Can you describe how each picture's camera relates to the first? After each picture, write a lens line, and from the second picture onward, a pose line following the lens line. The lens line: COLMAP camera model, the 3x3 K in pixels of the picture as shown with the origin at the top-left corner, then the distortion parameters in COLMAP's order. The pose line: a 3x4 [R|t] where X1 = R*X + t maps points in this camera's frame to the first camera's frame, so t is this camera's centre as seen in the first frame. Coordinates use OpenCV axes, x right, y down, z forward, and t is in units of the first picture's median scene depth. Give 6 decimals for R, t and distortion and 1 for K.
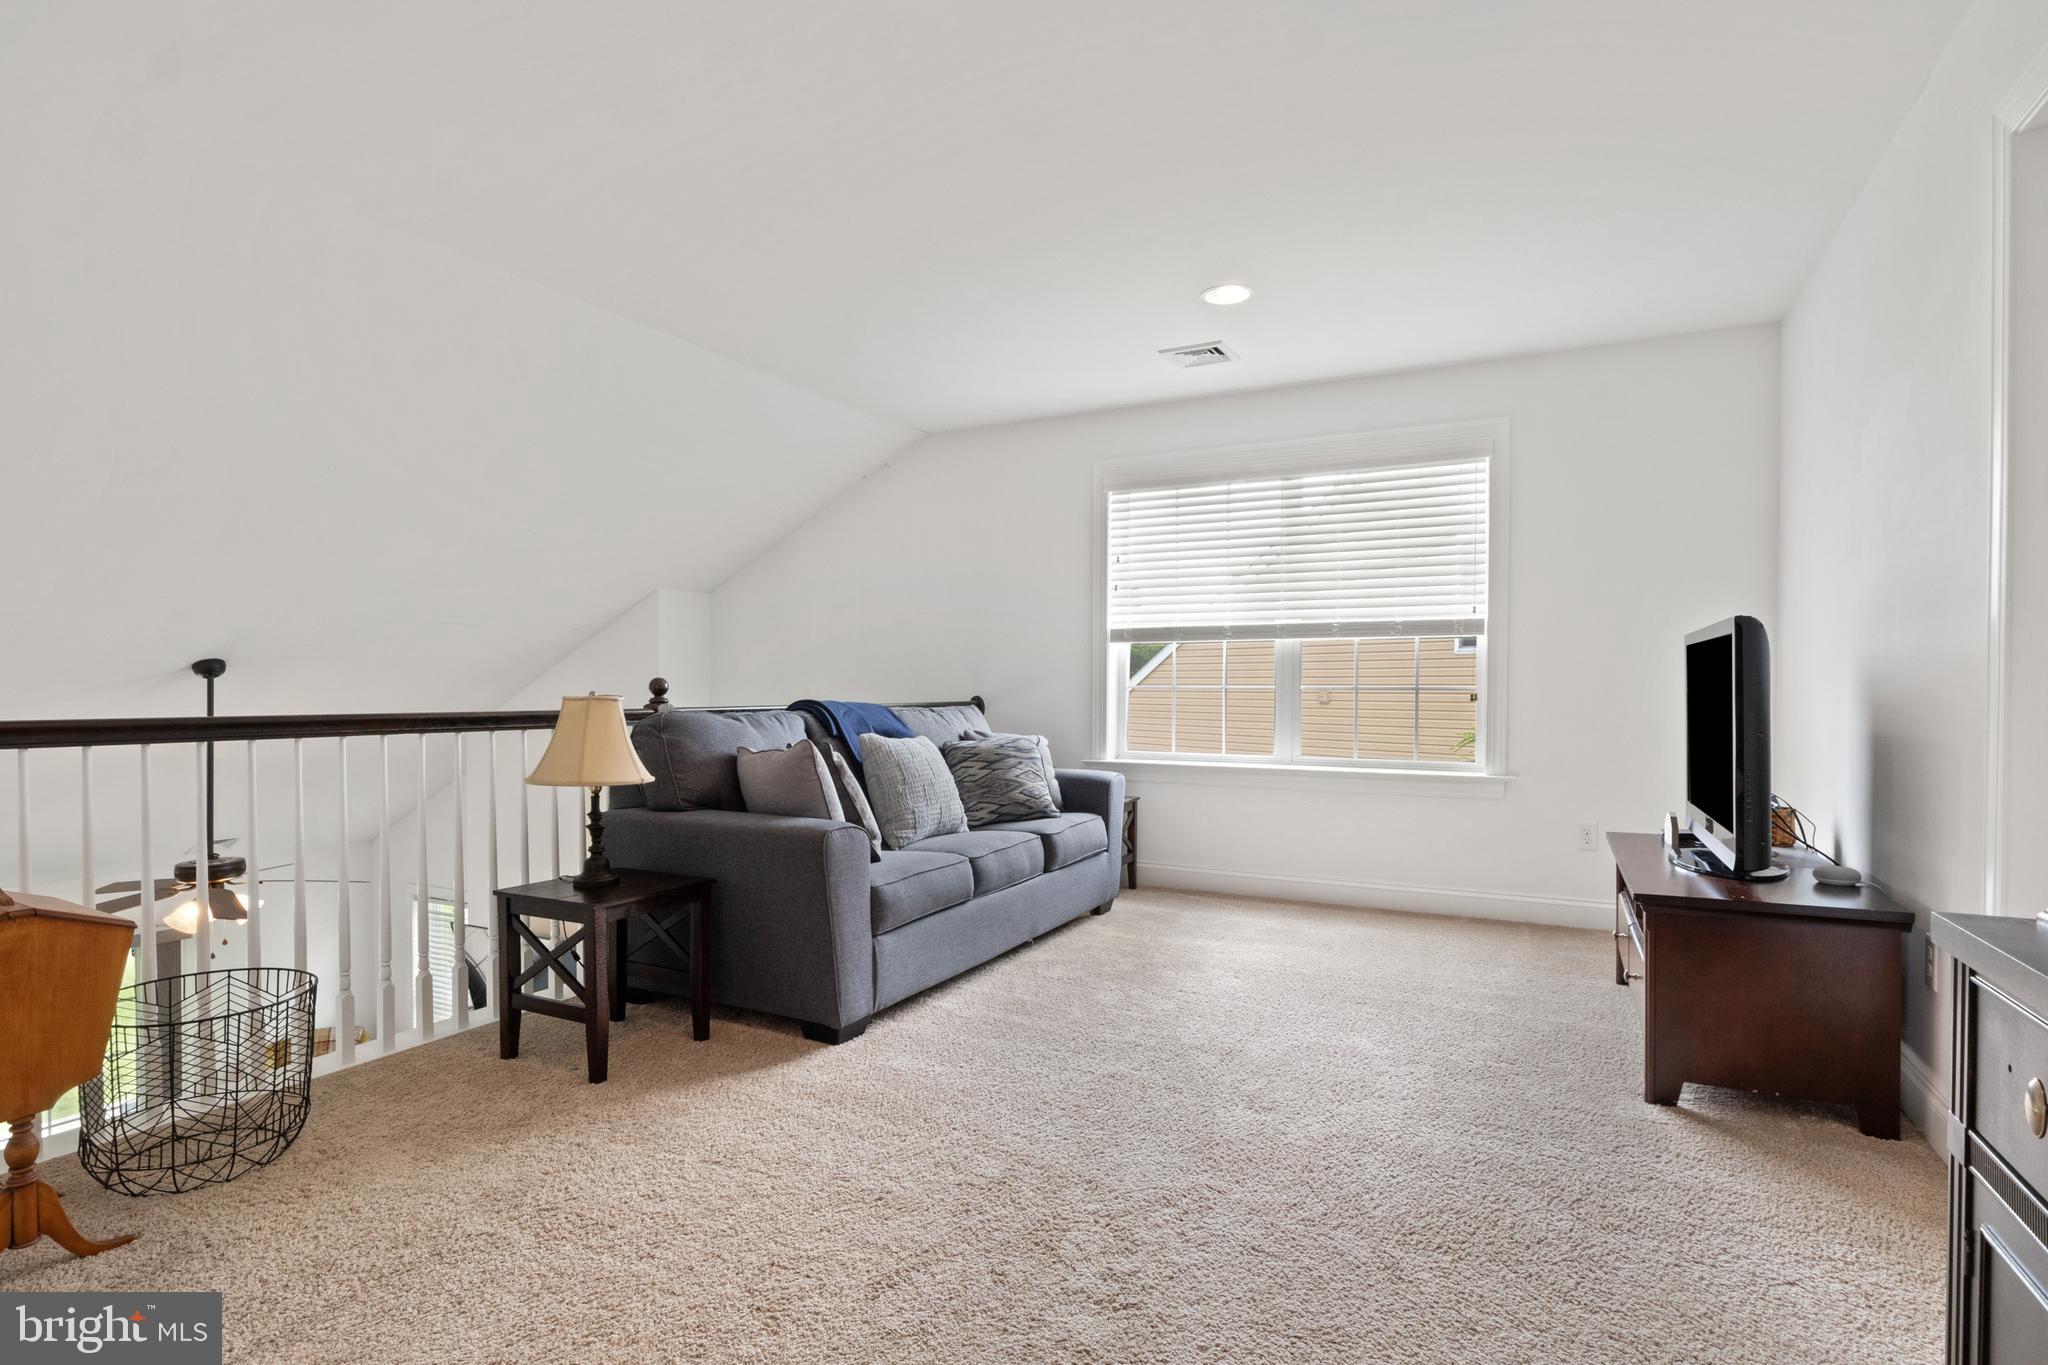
lens RADIAL K [[1022.1, 0, 1017.1], [0, 1022.1, 684.9], [0, 0, 1]] dist [-0.008372, 0.000097]
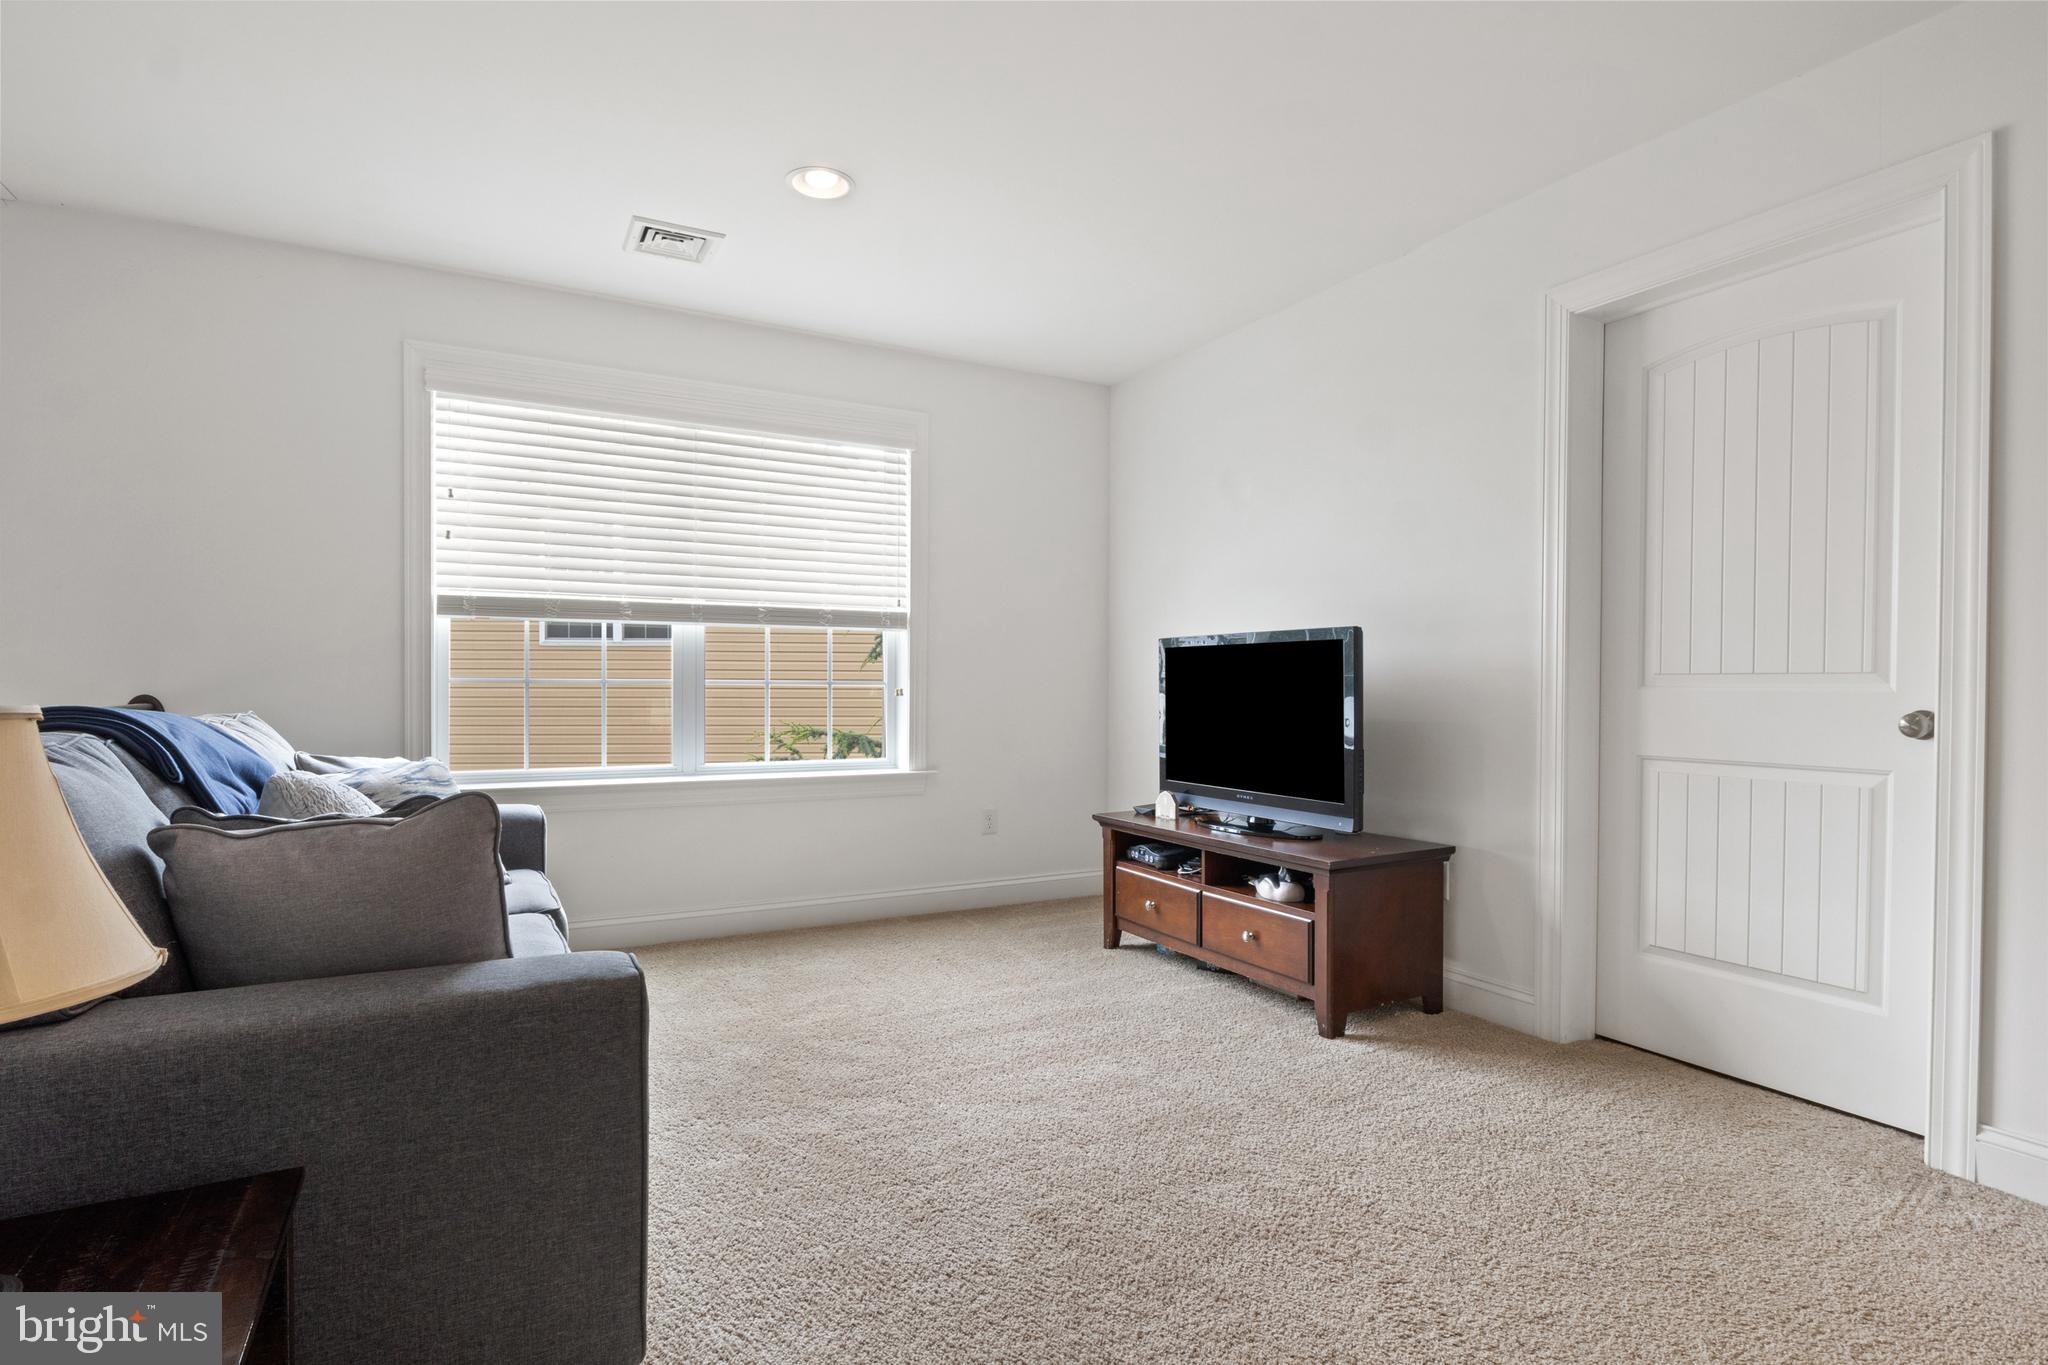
lens RADIAL K [[1022.1, 0, 1016.6], [0, 1022.1, 692.9], [0, 0, 1]] dist [-0.008372, 0.000097]
pose [[0.552607, -0.007780, 0.833406, -0.277257], [-0.004564, 0.999913, 0.012361, -0.000005], [-0.833430, -0.010634, 0.552523, 0.327500]]
